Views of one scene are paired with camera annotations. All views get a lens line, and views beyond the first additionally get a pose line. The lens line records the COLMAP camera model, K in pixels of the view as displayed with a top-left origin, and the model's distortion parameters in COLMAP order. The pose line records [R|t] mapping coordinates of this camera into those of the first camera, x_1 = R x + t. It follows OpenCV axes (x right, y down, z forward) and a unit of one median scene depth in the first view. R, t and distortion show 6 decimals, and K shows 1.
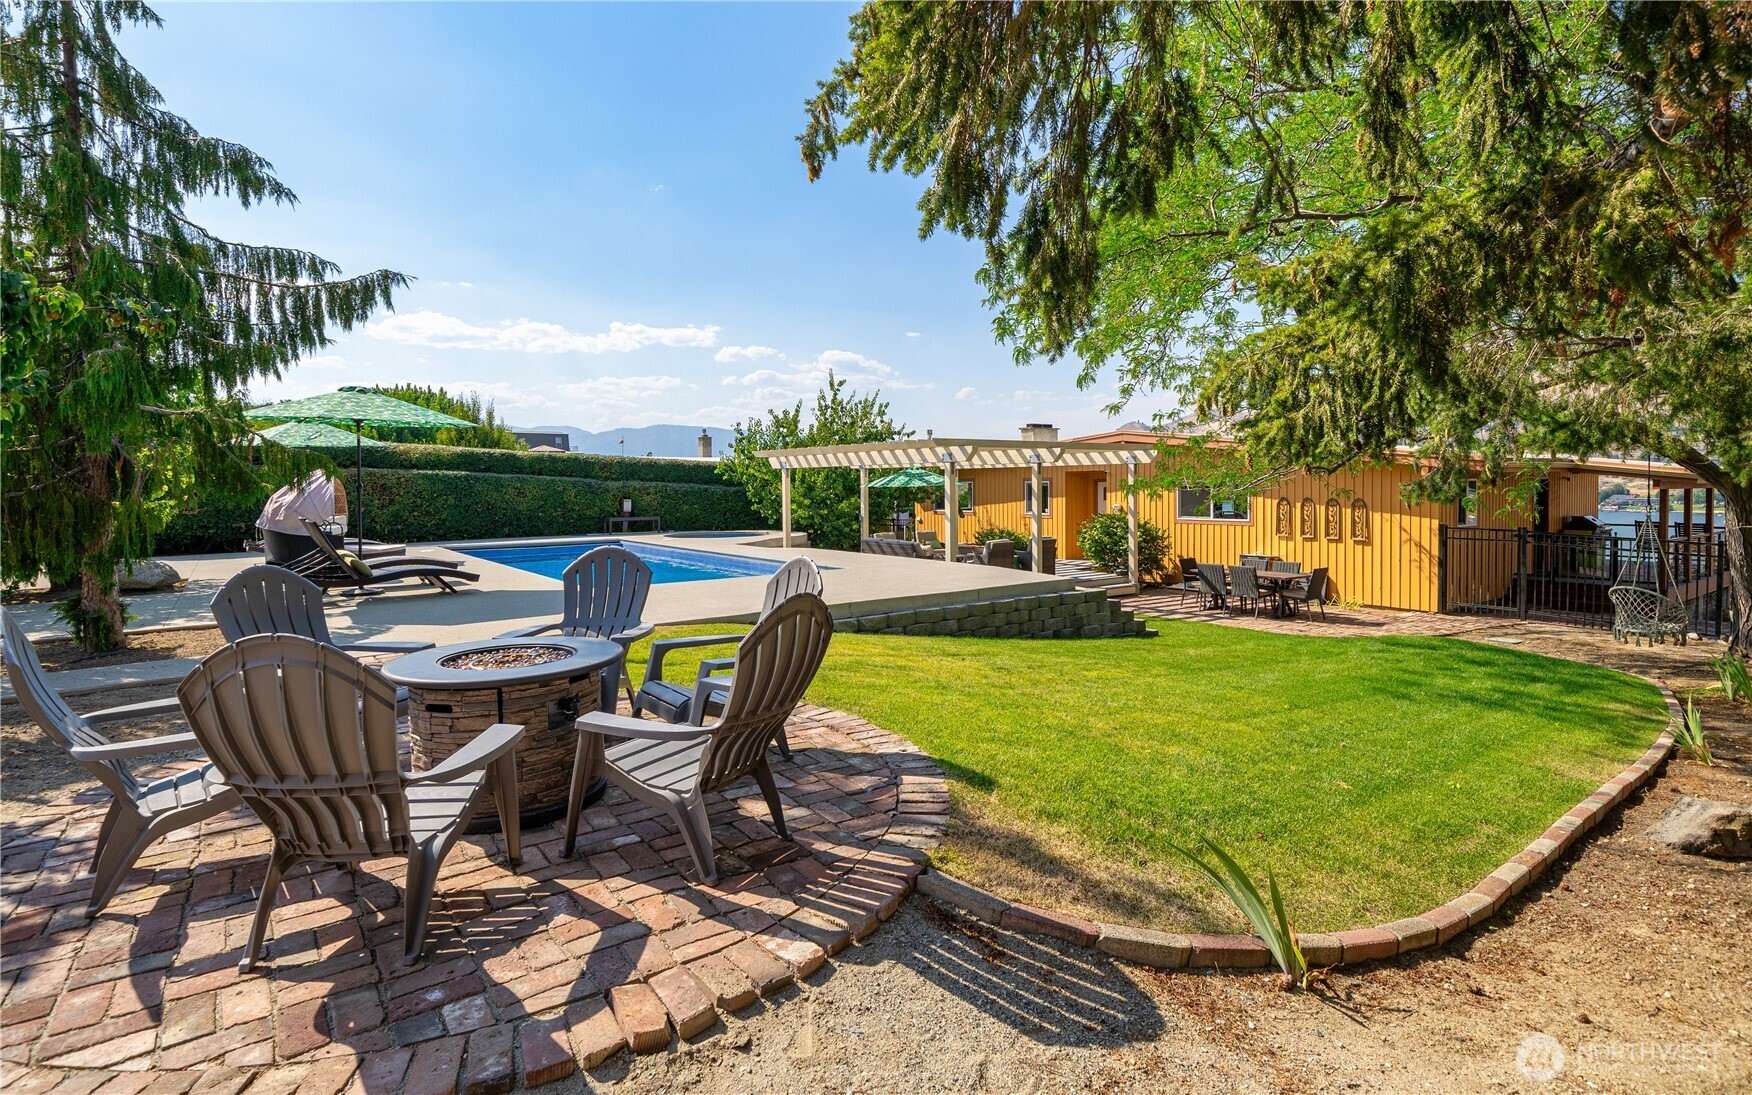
lens RADIAL K [[990.2, 0, 876.0], [0, 990.2, 547.5], [0, 0, 1]] dist [-0.002009, -0.000313]
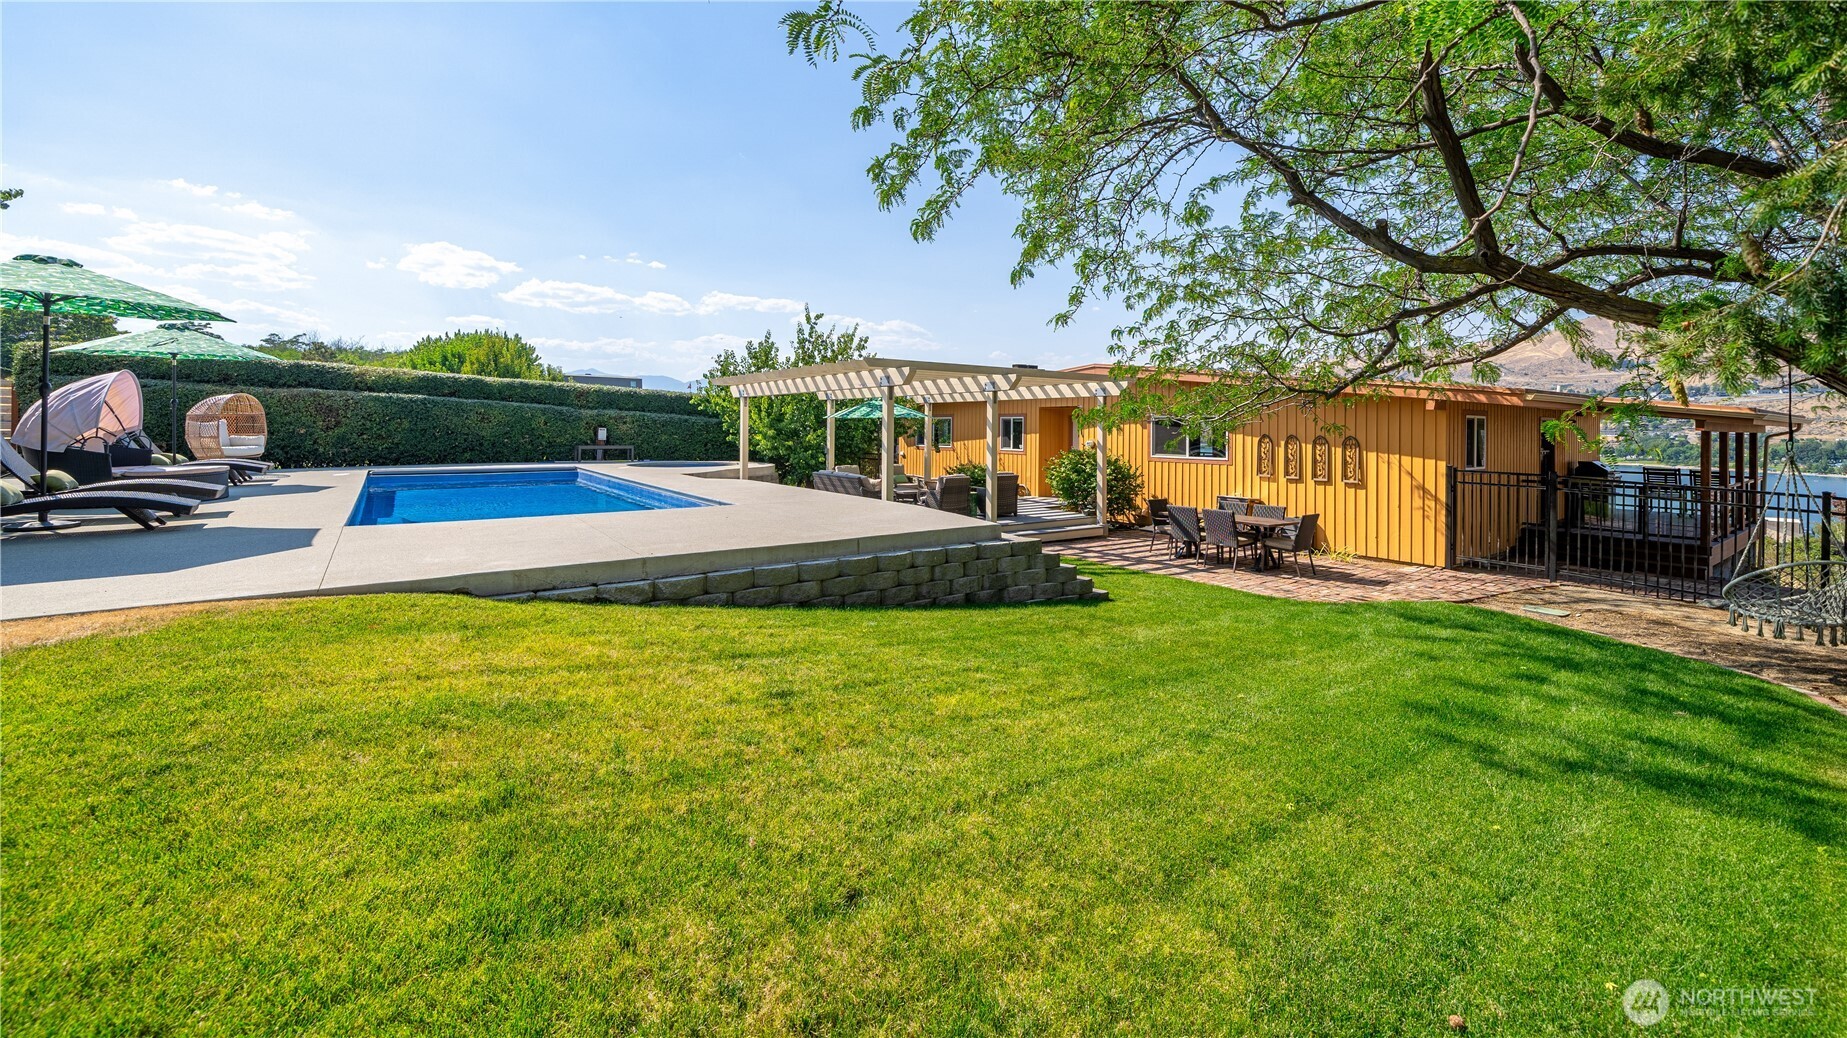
lens RADIAL K [[759.7, 0, 923.0], [0, 759.7, 452.4], [0, 0, 1]] dist [0.000571, 0.000042]
pose [[0.999504, 0.018421, -0.025551, 0.111621], [-0.019366, 0.999118, -0.037259, -0.001576], [0.024842, 0.037735, 0.998979, 0.286235]]
